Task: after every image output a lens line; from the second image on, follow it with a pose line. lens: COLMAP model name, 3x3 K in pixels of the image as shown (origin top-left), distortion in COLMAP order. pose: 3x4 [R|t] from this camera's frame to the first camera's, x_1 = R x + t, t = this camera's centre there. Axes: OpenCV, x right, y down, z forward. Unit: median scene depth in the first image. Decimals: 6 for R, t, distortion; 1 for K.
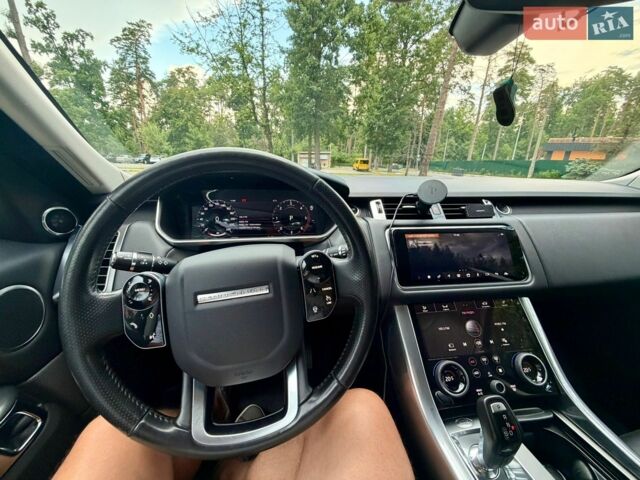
lens RADIAL K [[255.9, 0, 318.3], [0, 255.9, 240.0], [0, 0, 1]] dist [0.000937, 0.000049]
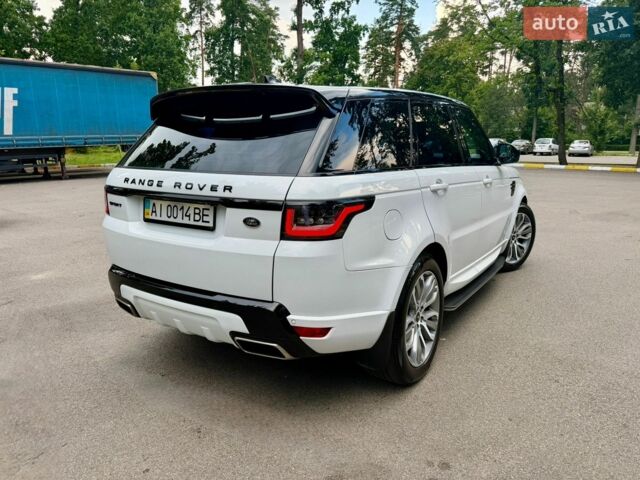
lens RADIAL K [[457.8, 0, 319.3], [0, 457.8, 237.2], [0, 0, 1]] dist [0.011586, -0.006987]
pose [[0.750660, 0.115349, -0.650541, 0.058790], [-0.180400, 0.983010, -0.033863, 0.021866], [0.635583, 0.142777, 0.758716, -0.074148]]
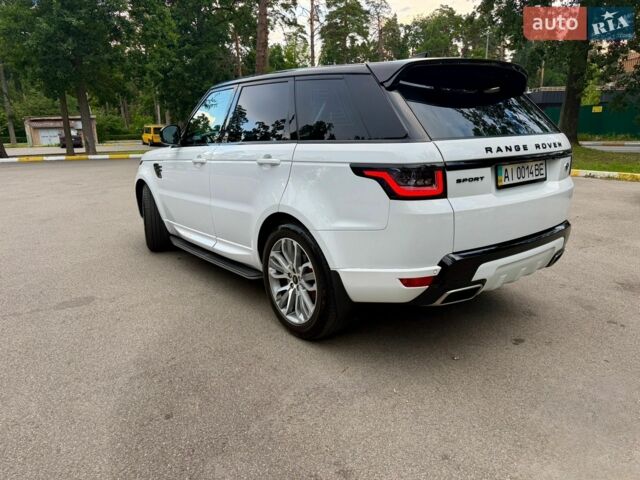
lens RADIAL K [[457.8, 0, 319.3], [0, 457.8, 237.2], [0, 0, 1]] dist [0.011586, -0.006987]
pose [[0.869624, -0.155120, 0.468712, -0.034579], [0.184579, 0.982666, -0.017245, 0.024444], [-0.457913, 0.101512, 0.883183, -0.083745]]
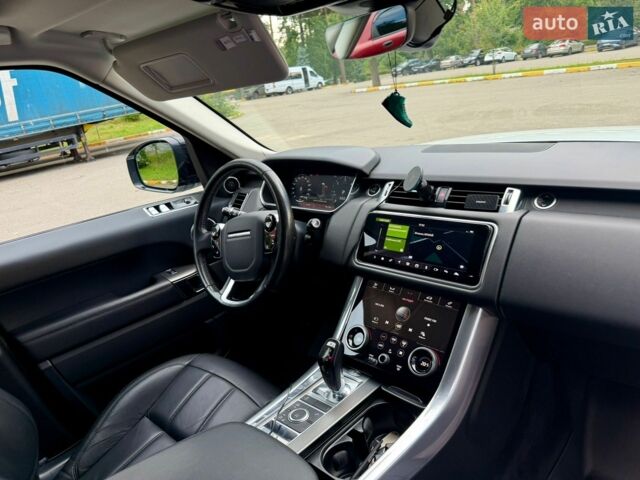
lens RADIAL K [[457.8, 0, 319.3], [0, 457.8, 237.2], [0, 0, 1]] dist [0.011586, -0.006987]
pose [[0.609754, 0.154333, -0.777420, 0.023191], [-0.078575, 0.987798, 0.134468, -0.002481], [0.788686, -0.020906, 0.614440, -0.005443]]
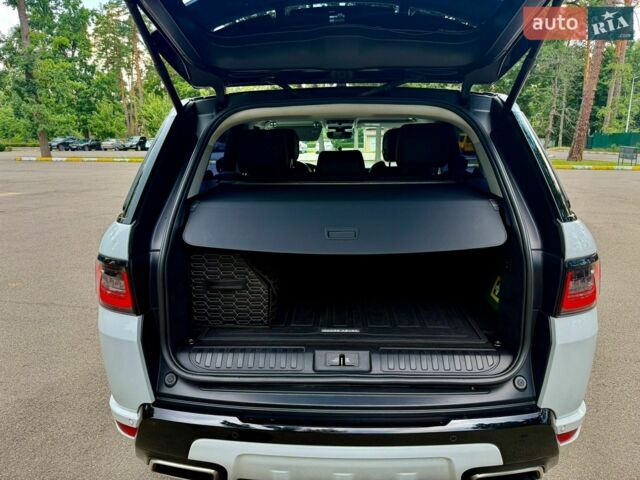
lens RADIAL K [[457.8, 0, 319.3], [0, 457.8, 237.2], [0, 0, 1]] dist [0.011586, -0.006987]
pose [[0.983291, 0.010945, -0.181709, 0.018321], [-0.026660, 0.996086, -0.084268, 0.018944], [0.180076, 0.087705, 0.979735, -0.075869]]
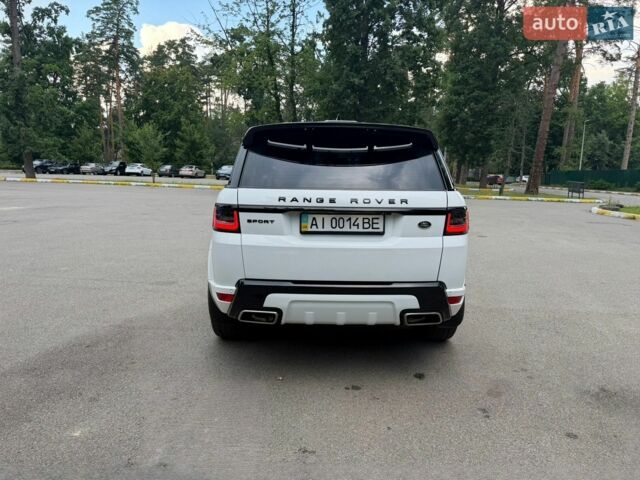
lens RADIAL K [[457.8, 0, 319.3], [0, 457.8, 237.2], [0, 0, 1]] dist [0.011586, -0.006987]
pose [[0.992099, 0.016317, -0.124394, 0.018957], [-0.035281, 0.987779, -0.151814, 0.031463], [0.120397, 0.155003, 0.980550, -0.106157]]
